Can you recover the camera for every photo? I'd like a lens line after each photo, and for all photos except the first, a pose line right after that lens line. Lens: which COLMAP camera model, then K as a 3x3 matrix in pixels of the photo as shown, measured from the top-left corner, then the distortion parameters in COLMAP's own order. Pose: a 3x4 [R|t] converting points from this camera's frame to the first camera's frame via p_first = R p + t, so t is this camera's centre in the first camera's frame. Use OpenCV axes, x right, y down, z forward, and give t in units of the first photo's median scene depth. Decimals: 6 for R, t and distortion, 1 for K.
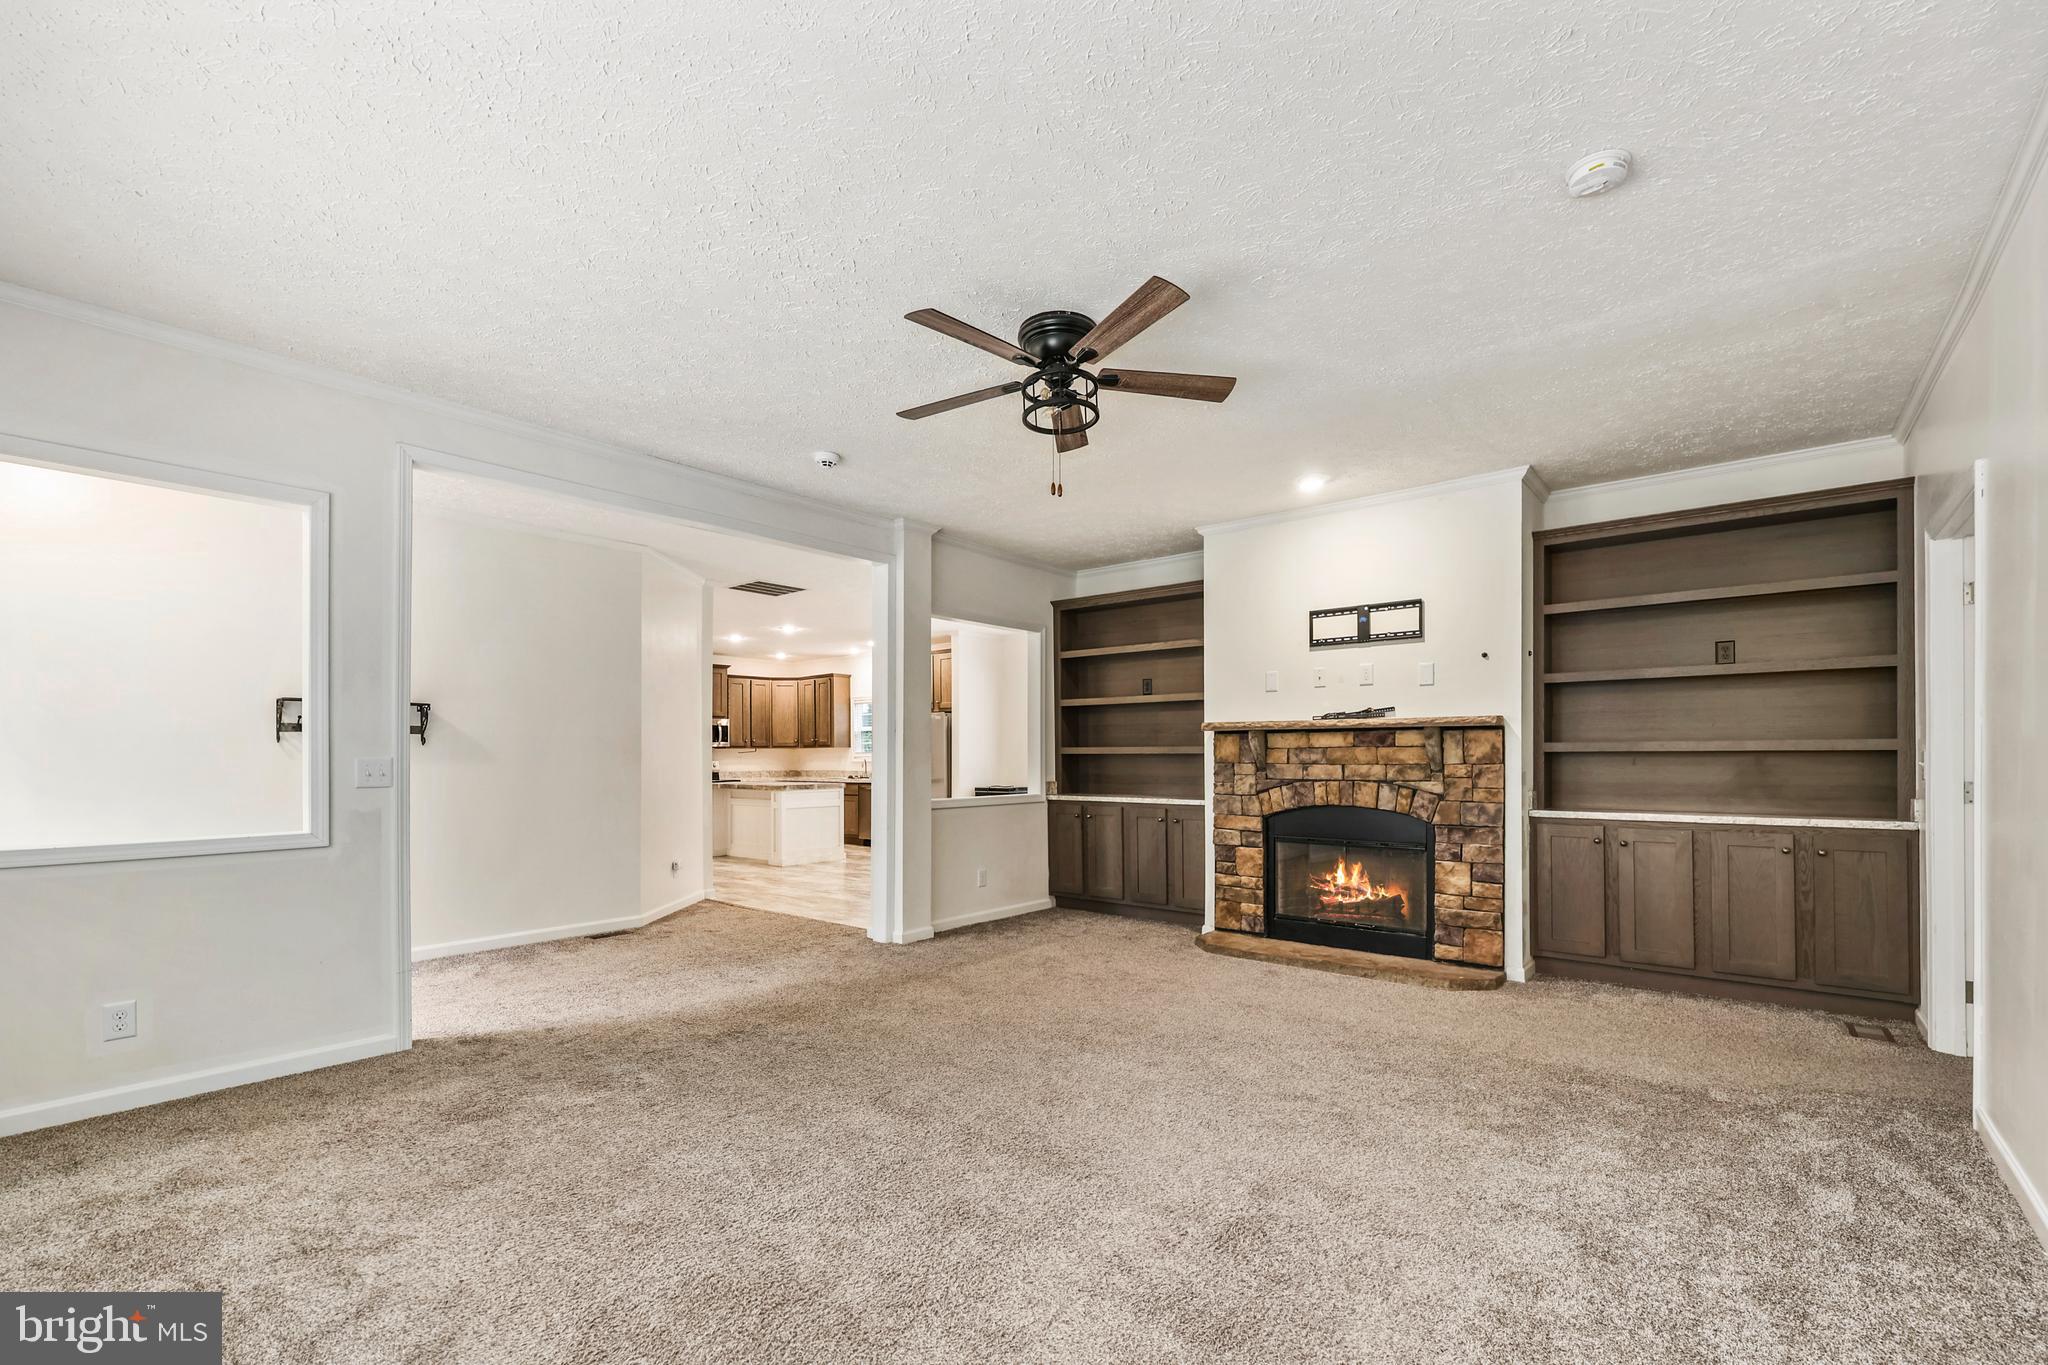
lens RADIAL K [[881.7, 0, 1084.5], [0, 881.7, 757.6], [0, 0, 1]] dist [0.000414, 0.001283]
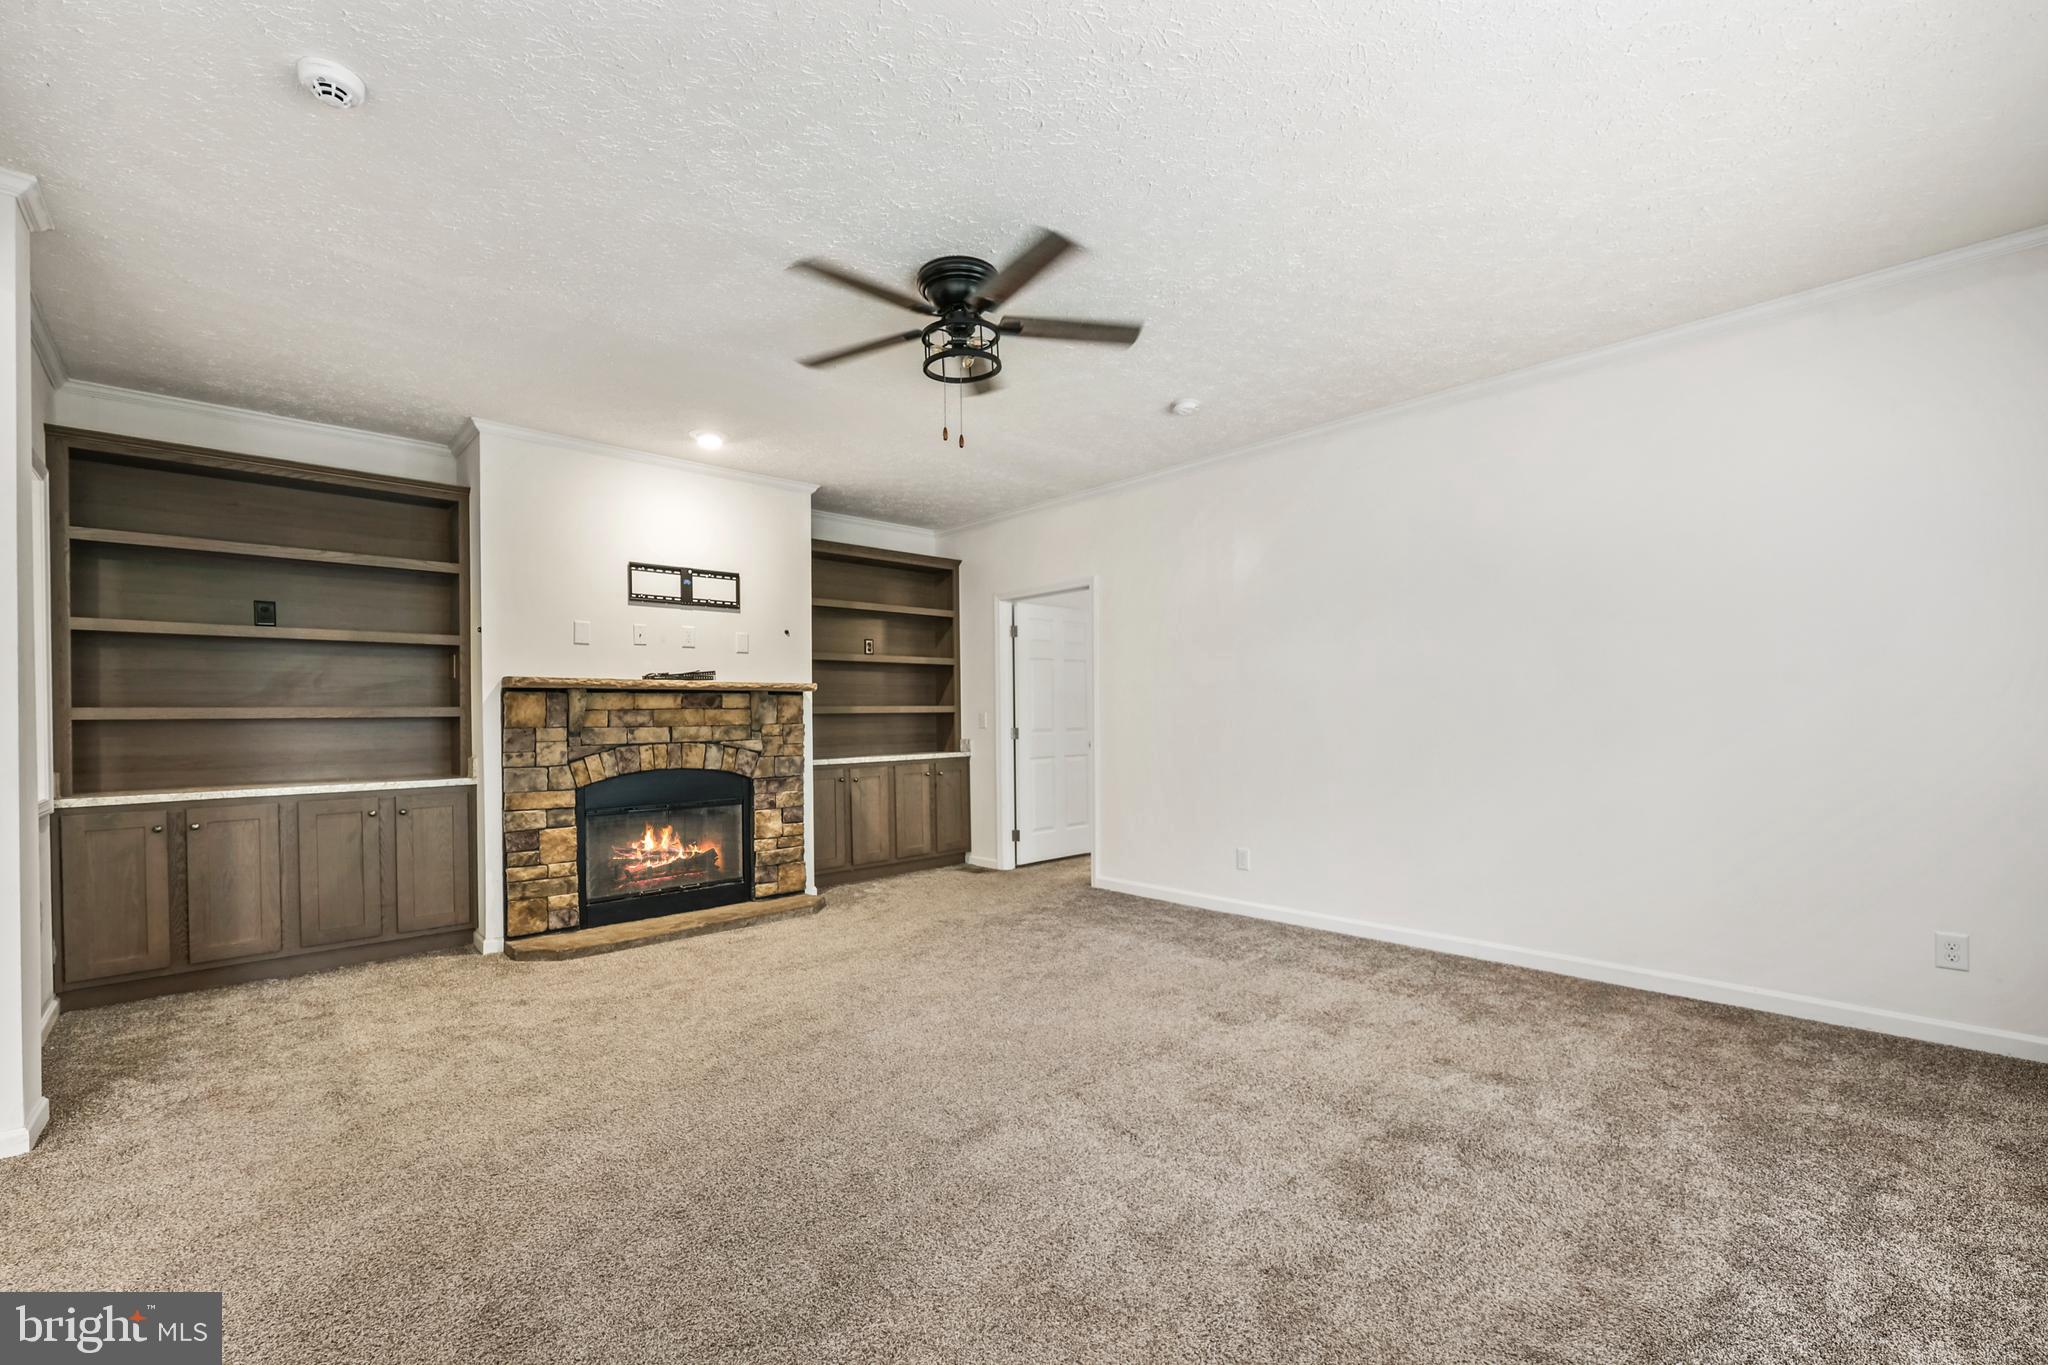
lens RADIAL K [[881.7, 0, 1008.3], [0, 881.7, 722.5], [0, 0, 1]] dist [0.000414, 0.001283]
pose [[0.143722, -0.008732, 0.989580, -0.609914], [0.011955, 0.999903, 0.007087, 0.000768], [-0.989546, 0.010812, 0.143813, 0.480134]]
